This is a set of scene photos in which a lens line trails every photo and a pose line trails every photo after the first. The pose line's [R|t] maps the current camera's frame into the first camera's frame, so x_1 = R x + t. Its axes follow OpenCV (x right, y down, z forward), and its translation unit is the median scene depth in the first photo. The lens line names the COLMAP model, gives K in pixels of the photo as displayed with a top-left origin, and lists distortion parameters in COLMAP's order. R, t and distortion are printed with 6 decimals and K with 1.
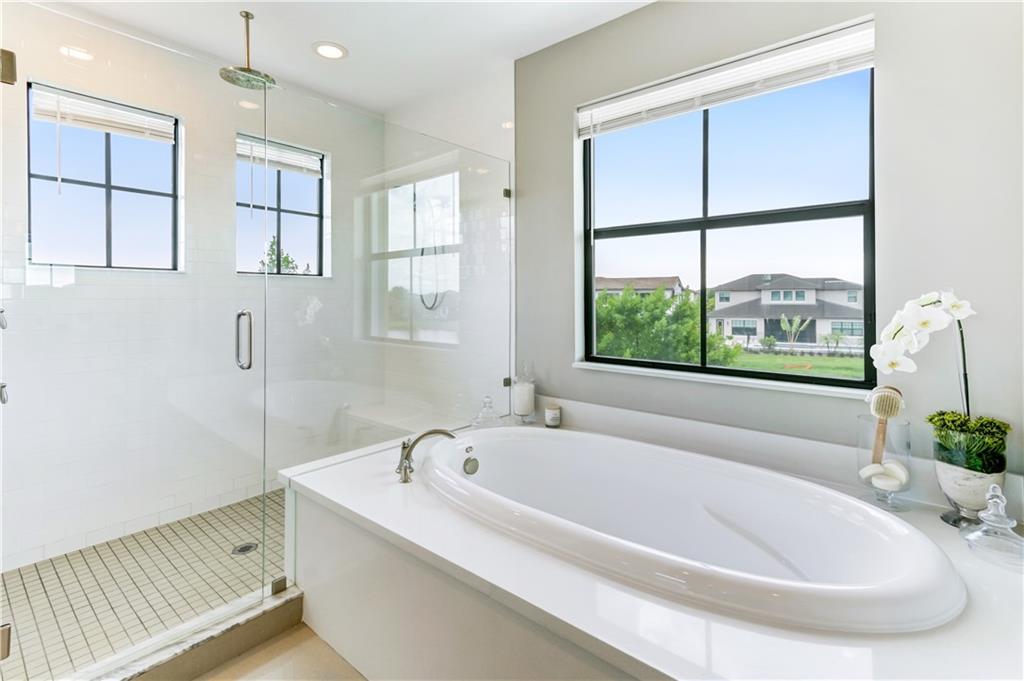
lens RADIAL K [[481.5, 0, 523.9], [0, 481.5, 295.9], [0, 0, 1]] dist [0.014450, 0.000744]
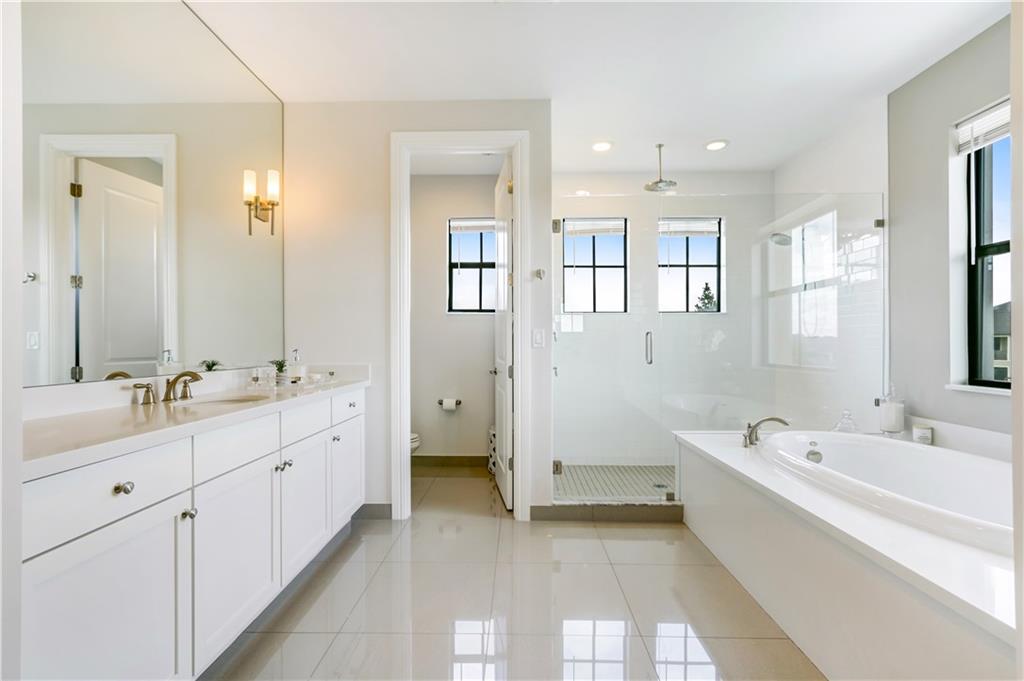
lens RADIAL K [[473.1, 0, 512.7], [0, 473.1, 344.0], [0, 0, 1]] dist [-0.000600, 0.000114]
pose [[0.626915, 0.000564, -0.779087, 0.283899], [0.007305, 0.999952, 0.006601, 0.040566], [0.779053, -0.009830, 0.626881, -0.292099]]
